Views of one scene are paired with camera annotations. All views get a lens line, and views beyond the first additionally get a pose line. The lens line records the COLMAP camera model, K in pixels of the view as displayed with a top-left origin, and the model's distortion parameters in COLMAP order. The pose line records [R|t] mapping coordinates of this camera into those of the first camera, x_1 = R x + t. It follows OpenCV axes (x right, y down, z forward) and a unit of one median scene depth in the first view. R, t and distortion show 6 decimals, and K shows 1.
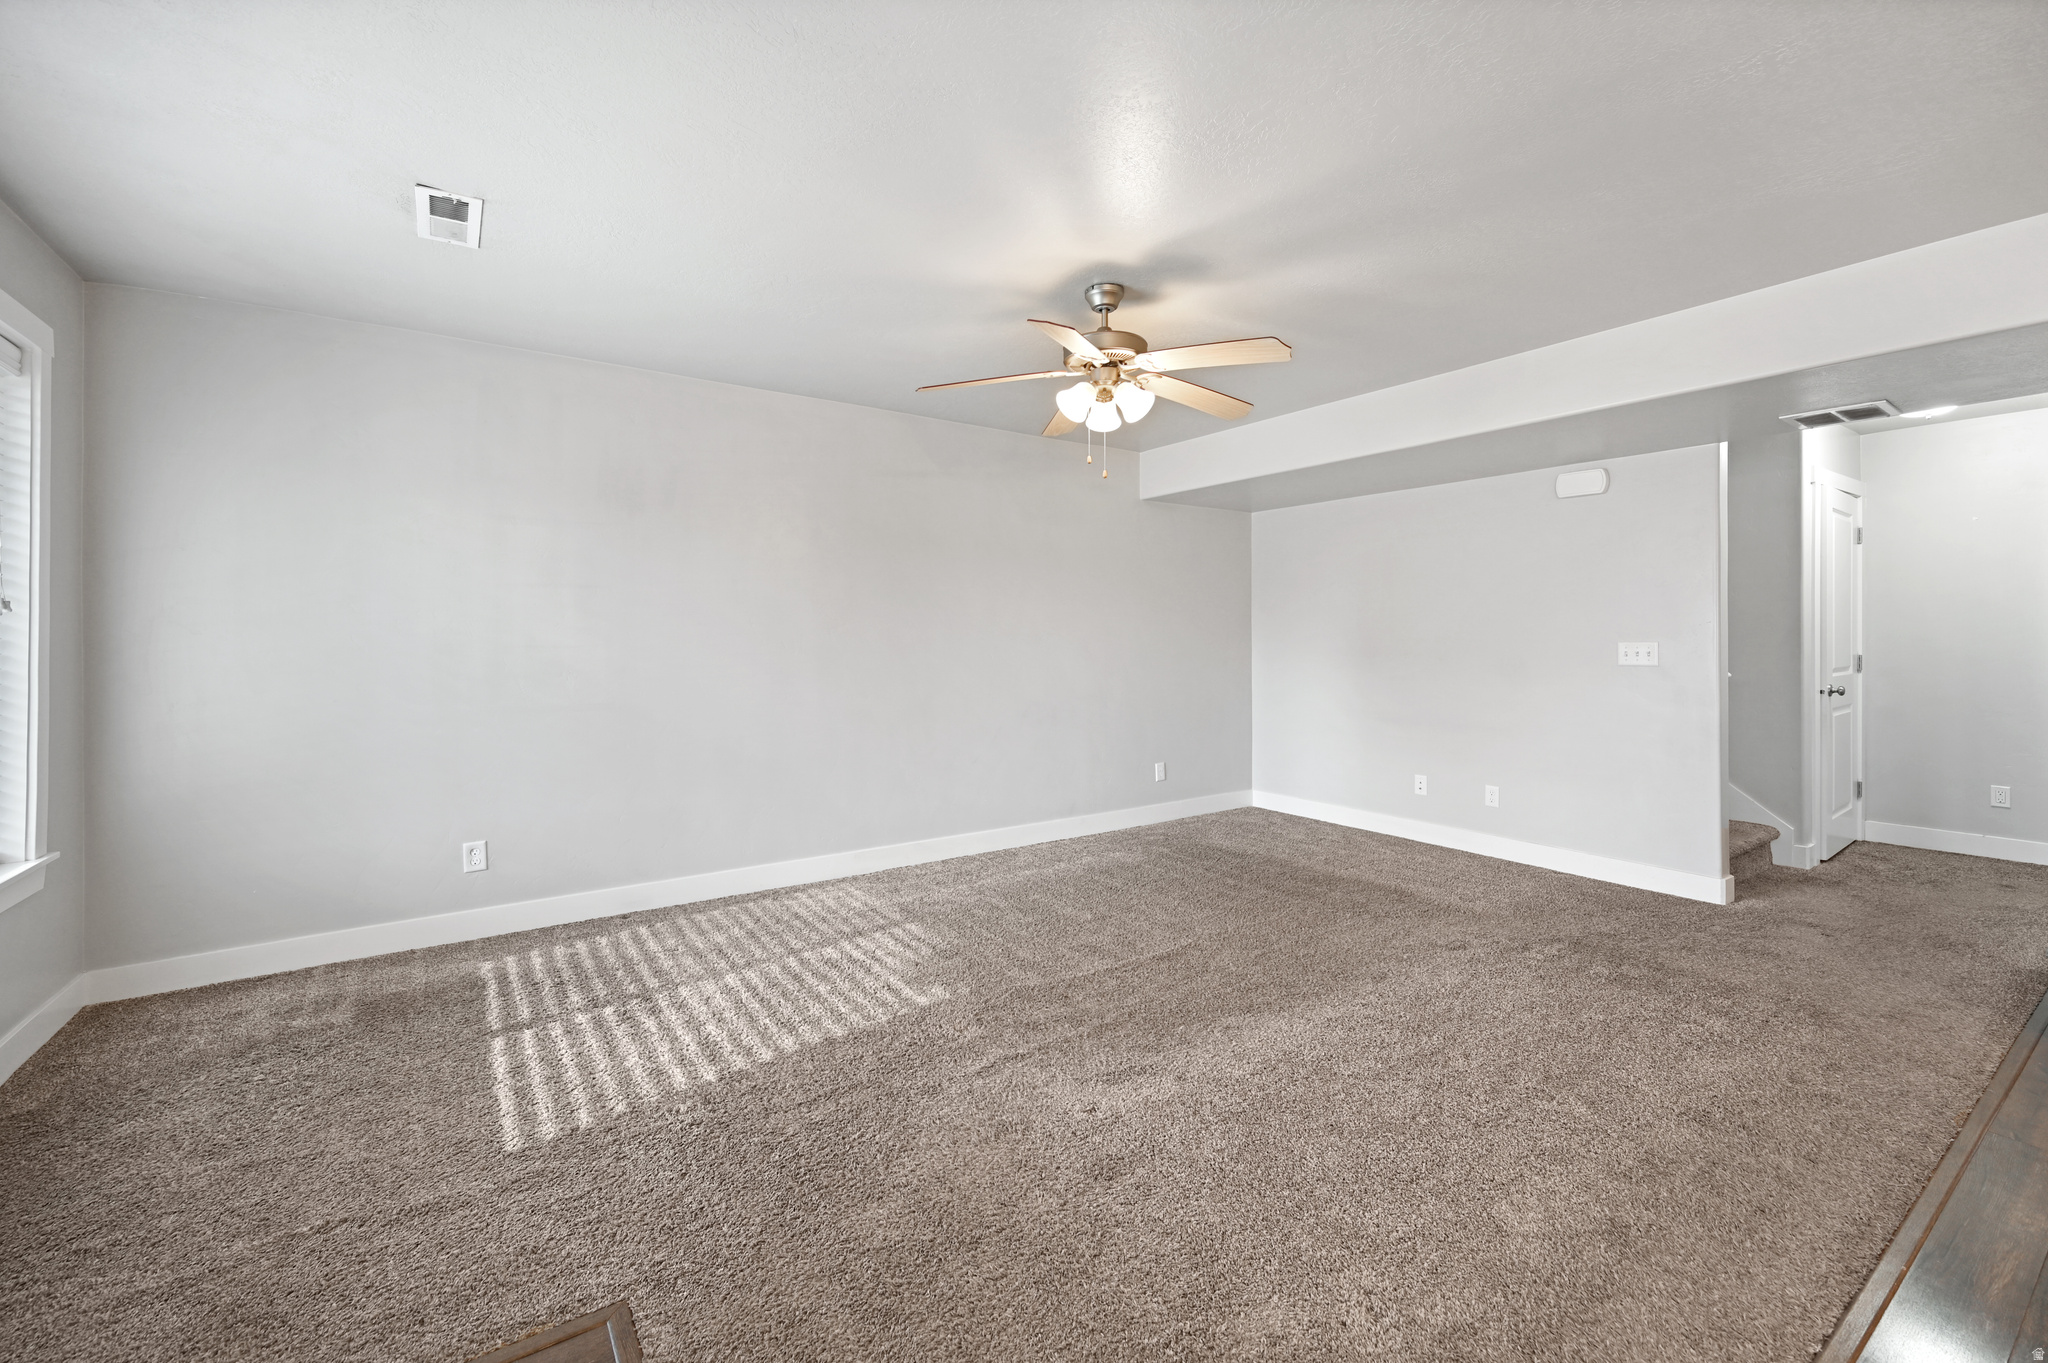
lens RADIAL K [[827.2, 0, 1060.1], [0, 827.2, 650.5], [0, 0, 1]] dist [0.001225, 0.001030]
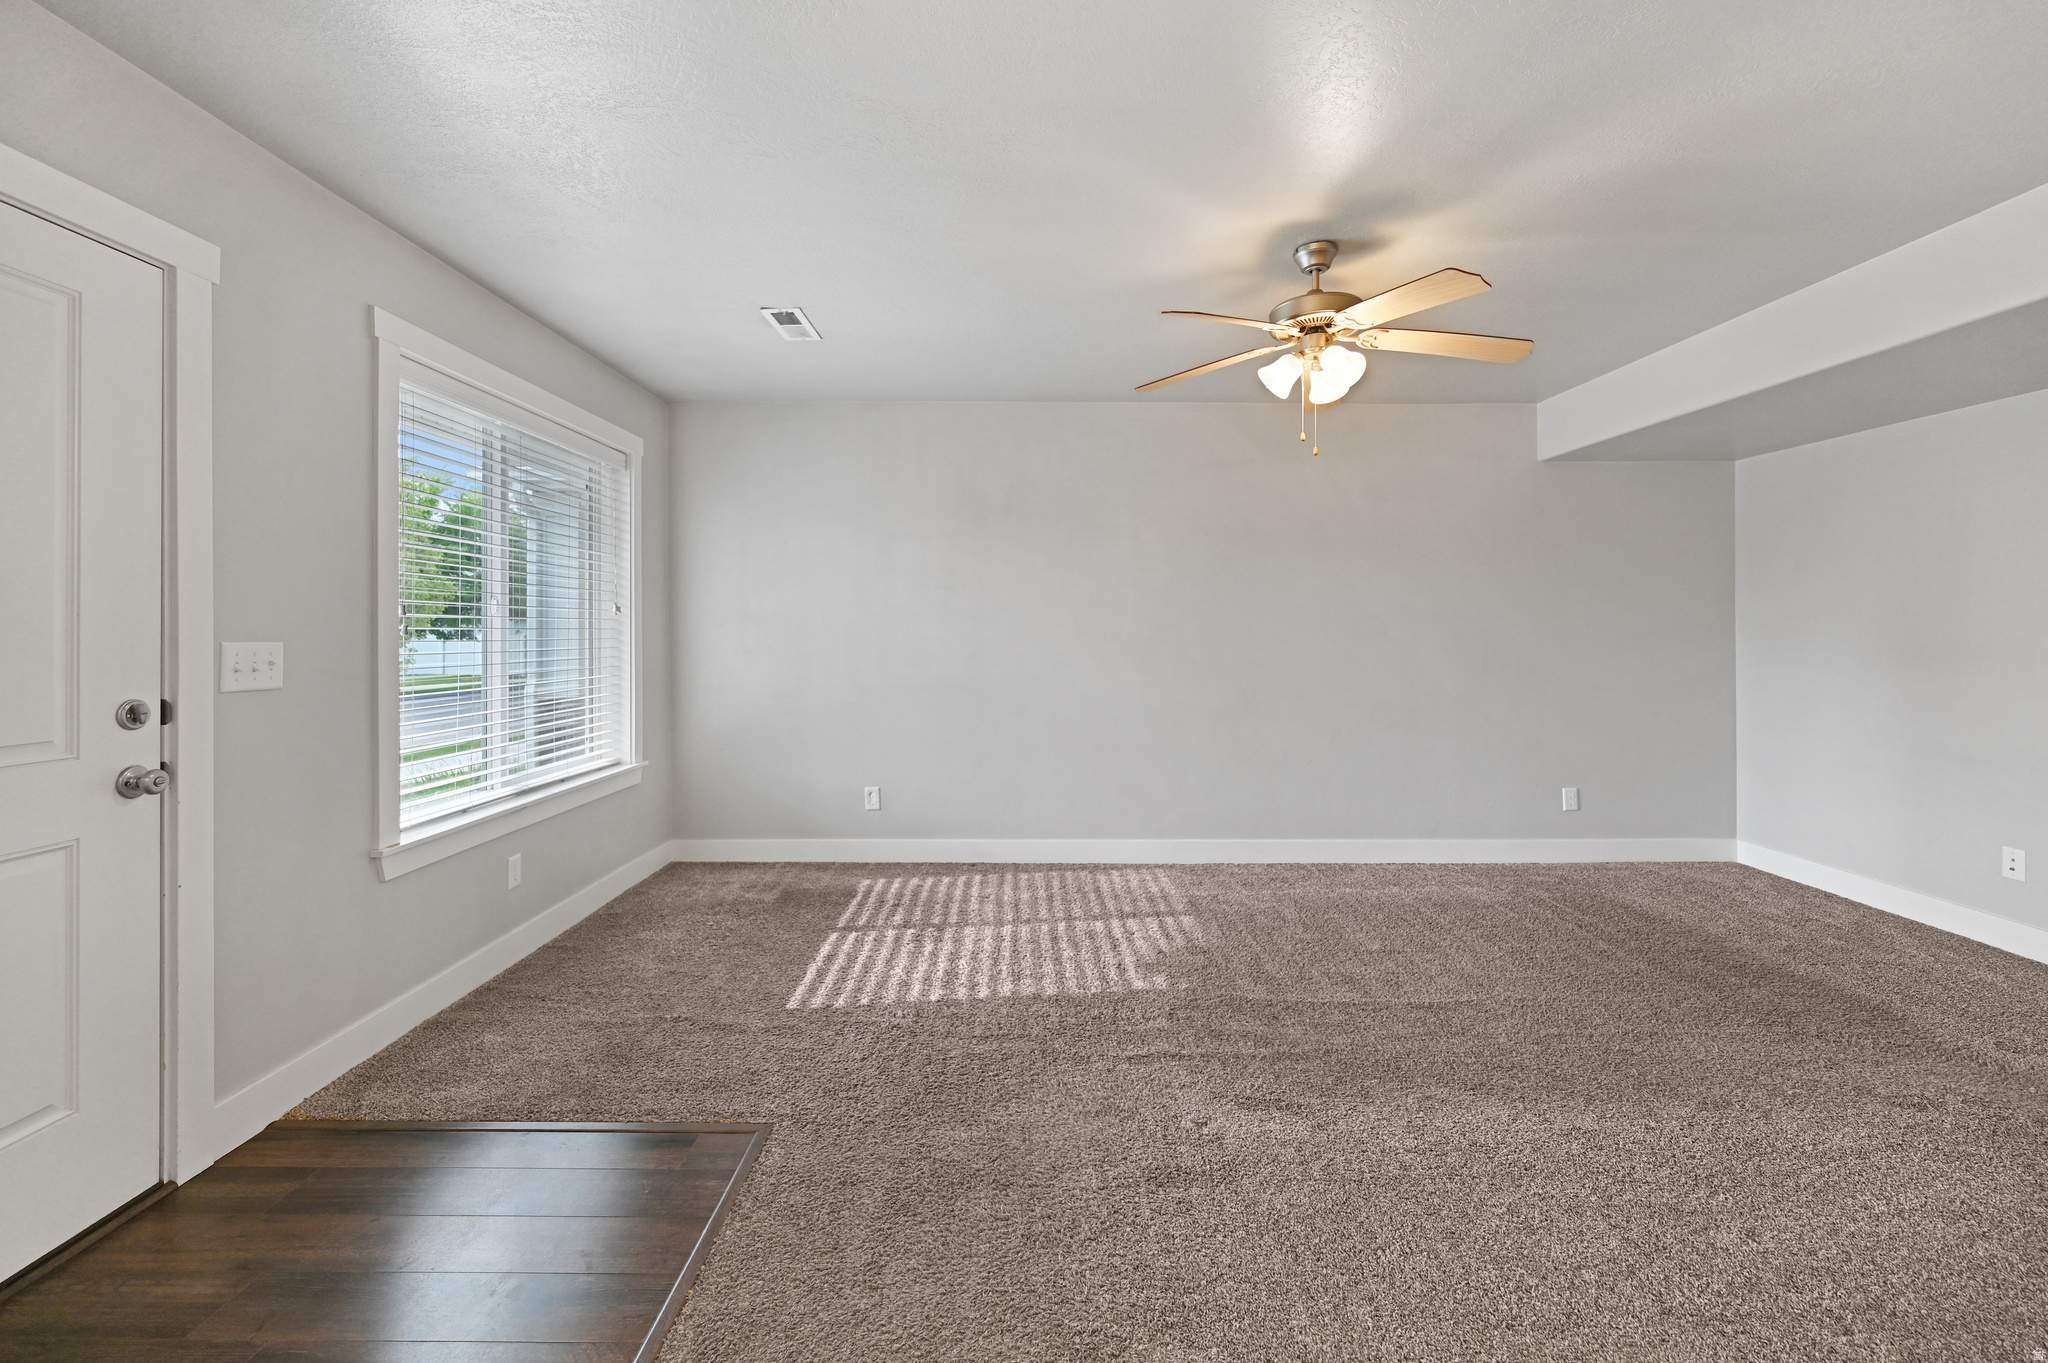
lens RADIAL K [[858.6, 0, 1040.0], [0, 858.6, 637.0], [0, 0, 1]] dist [-0.003389, 0.000276]
pose [[0.822342, 0.007431, -0.568945, 0.334122], [-0.011812, 0.999922, -0.004013, -0.001153], [0.568871, 0.010021, 0.822366, 0.053494]]
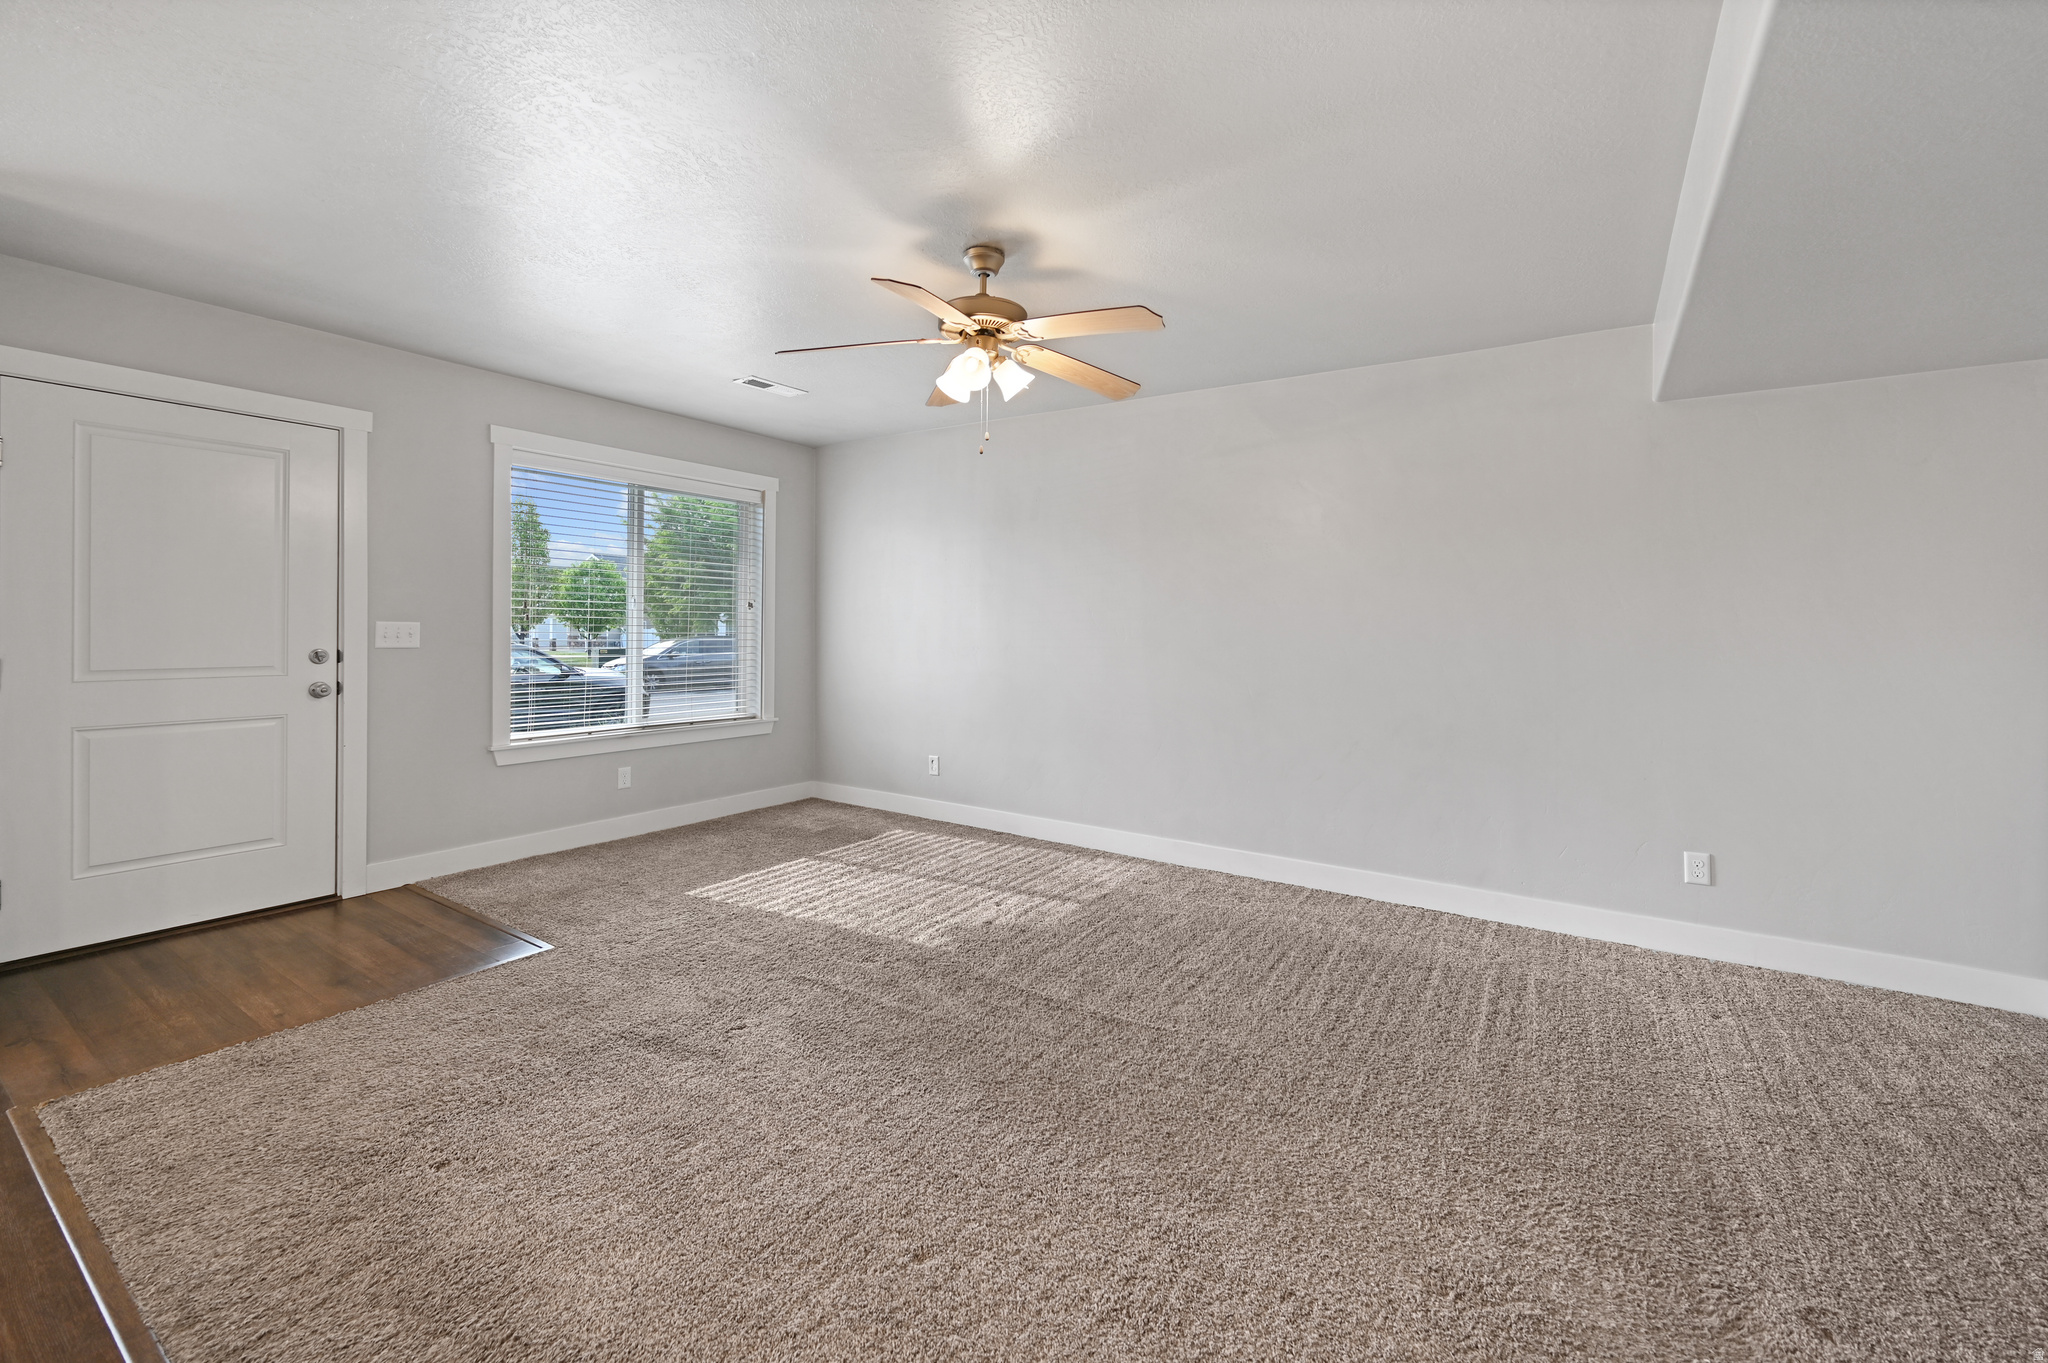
lens RADIAL K [[827.1, 0, 982.2], [0, 827.1, 641.7], [0, 0, 1]] dist [-0.001421, -0.000067]
pose [[0.362935, 0.026073, -0.931450, 0.917121], [-0.027760, 0.999467, 0.017161, -0.008861], [0.931401, 0.019629, 0.363465, 0.658246]]
